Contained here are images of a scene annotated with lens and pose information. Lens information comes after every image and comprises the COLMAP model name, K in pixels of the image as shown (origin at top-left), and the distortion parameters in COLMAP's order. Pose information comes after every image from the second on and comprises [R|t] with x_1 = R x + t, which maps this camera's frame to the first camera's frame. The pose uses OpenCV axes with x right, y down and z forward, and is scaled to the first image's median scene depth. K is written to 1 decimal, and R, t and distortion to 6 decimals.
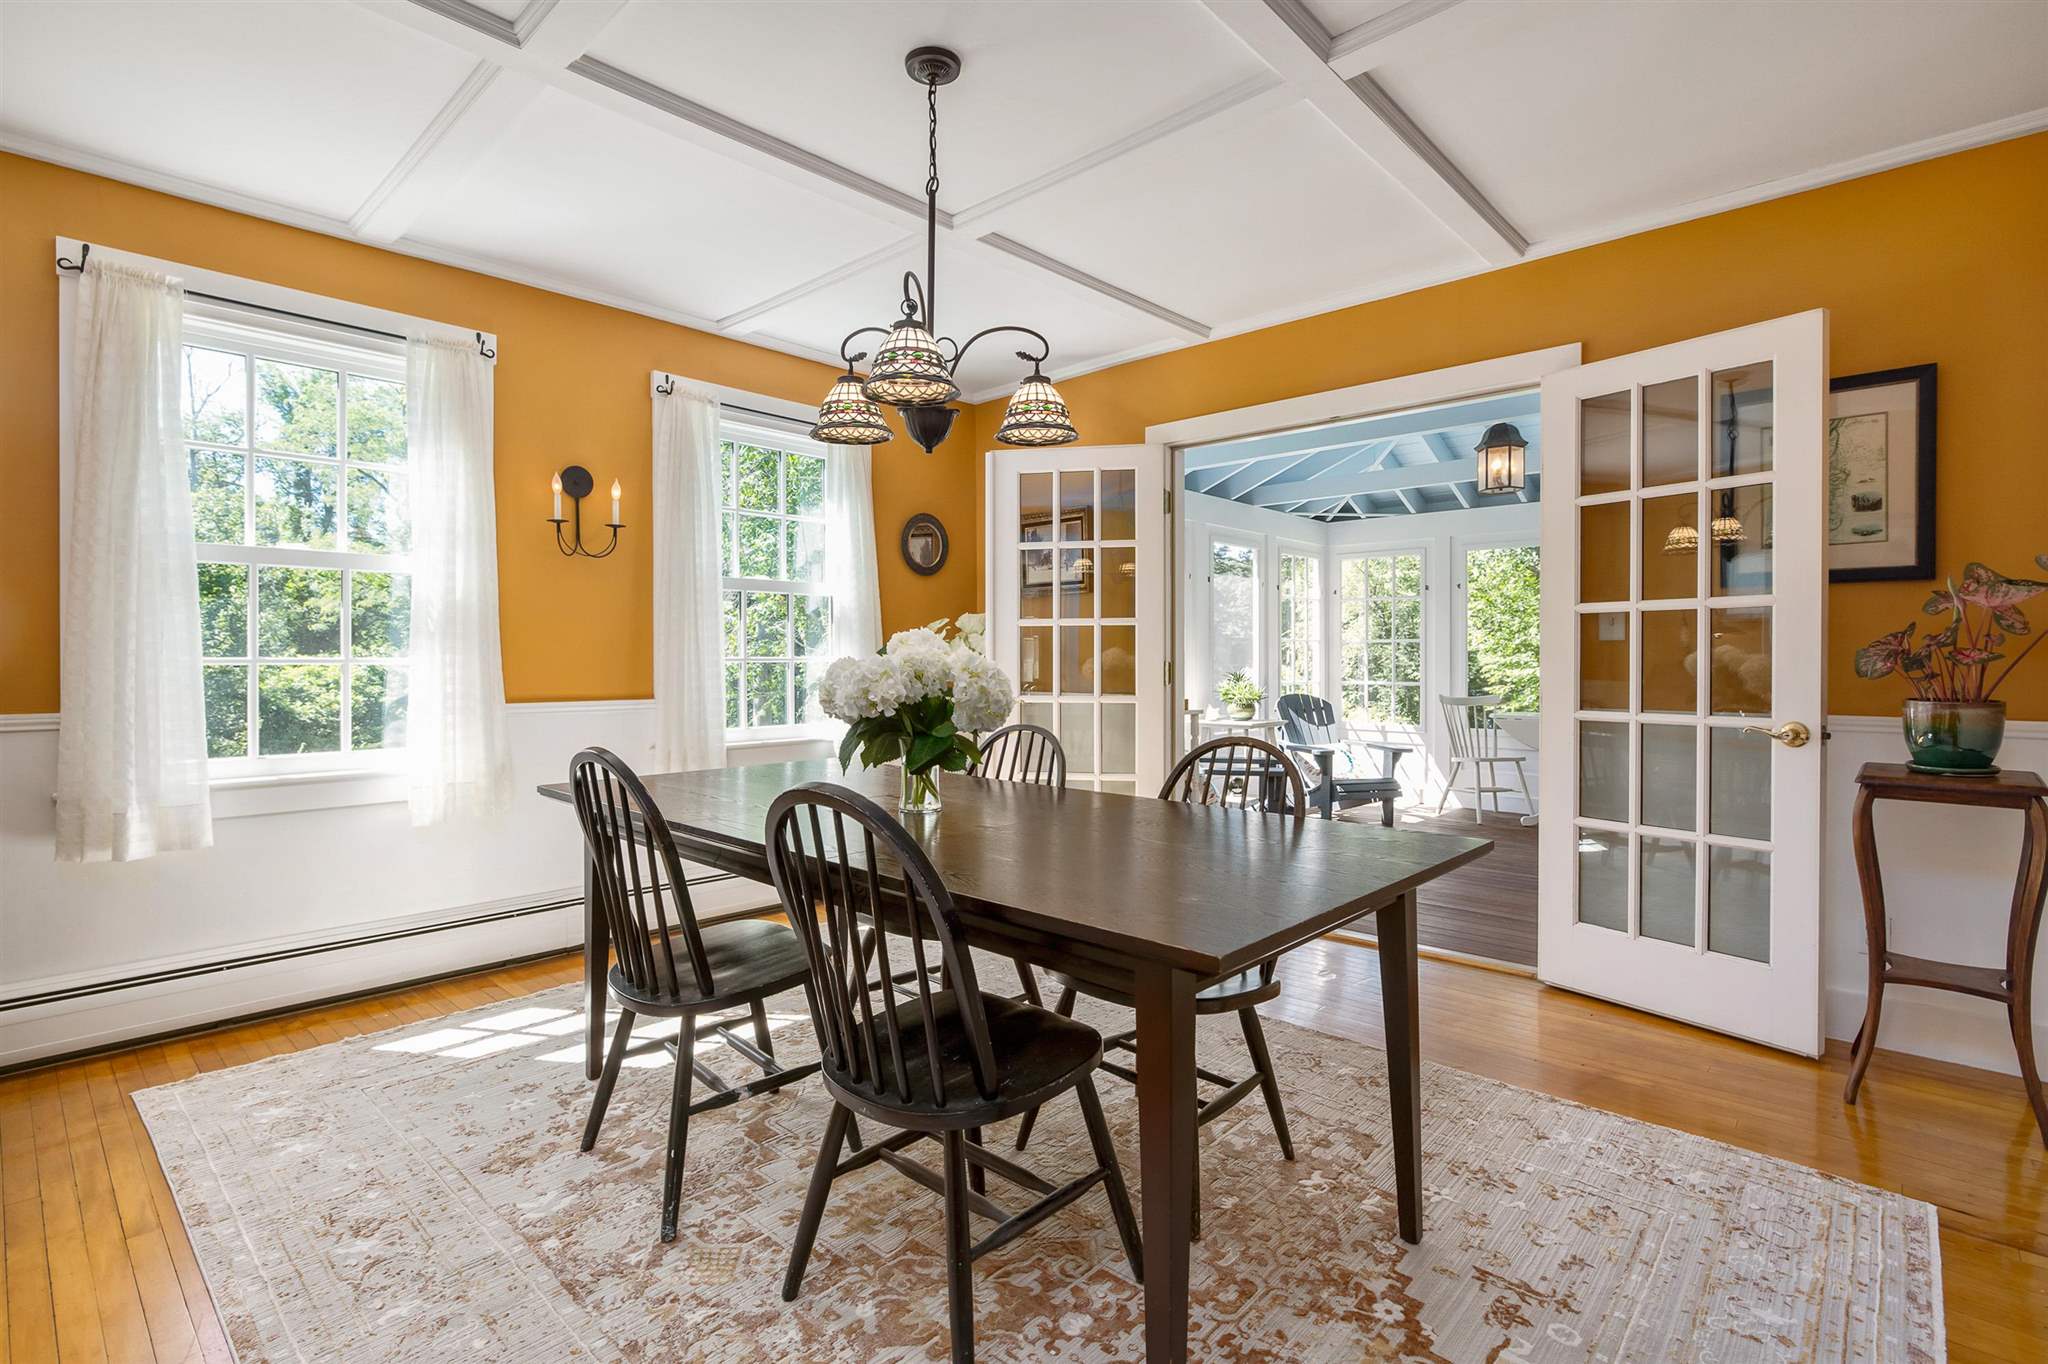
lens RADIAL K [[976.3, 0, 1019.6], [0, 976.3, 671.5], [0, 0, 1]] dist [-0.020902, 0.000490]
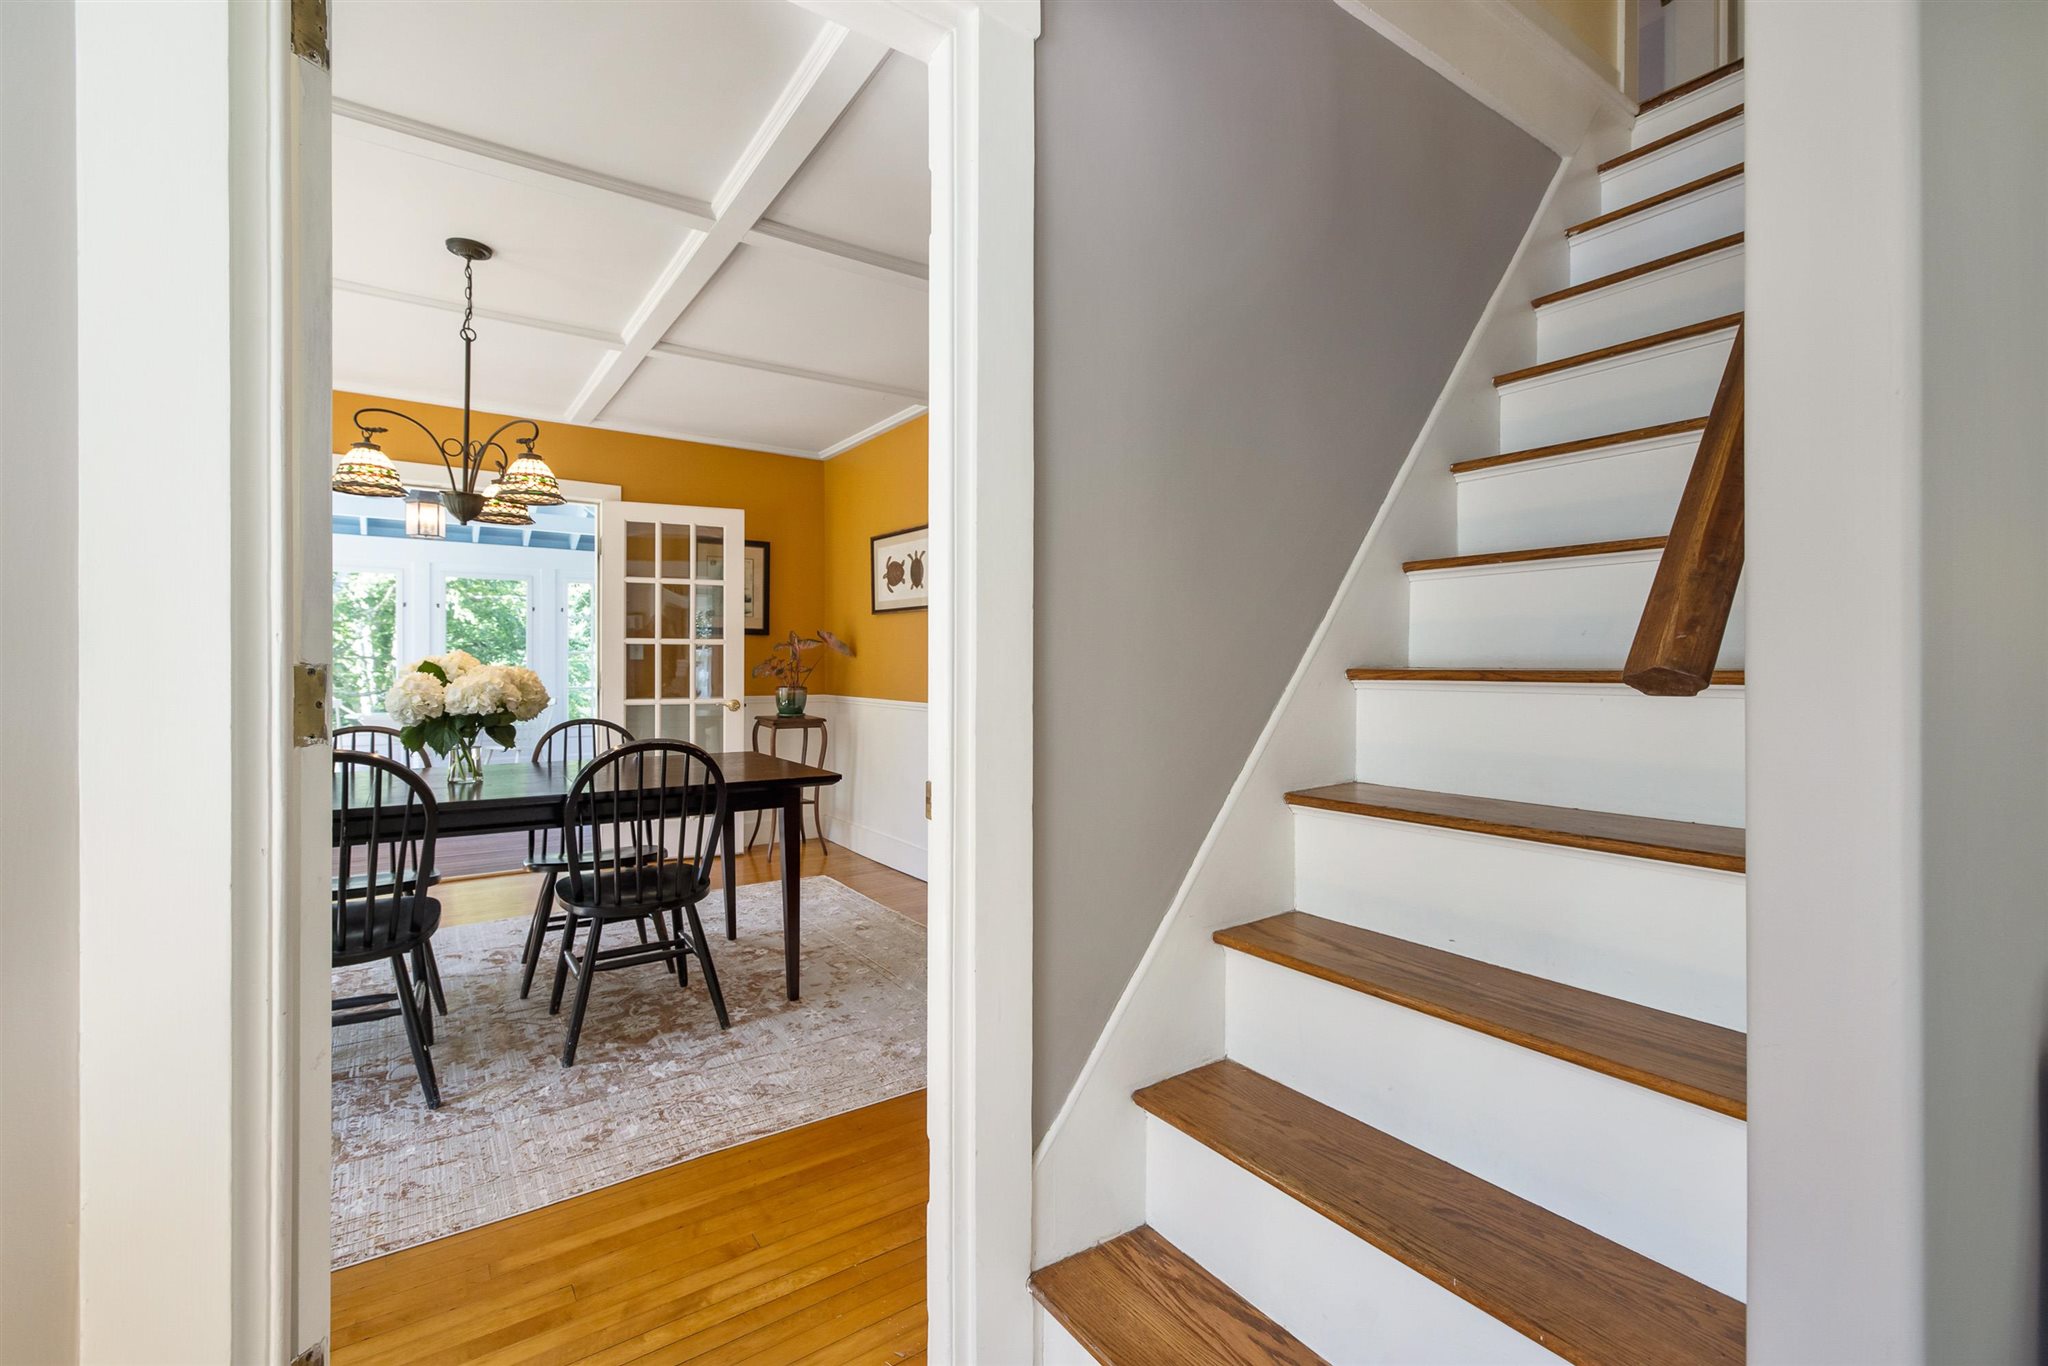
lens RADIAL K [[878.1, 0, 1023.6], [0, 878.1, 673.1], [0, 0, 1]] dist [-0.002880, 0.000402]
pose [[0.215735, -0.004963, 0.976439, -0.642897], [0.013922, 0.999901, 0.002007, -0.000934], [-0.976353, 0.013161, 0.215782, -0.031389]]
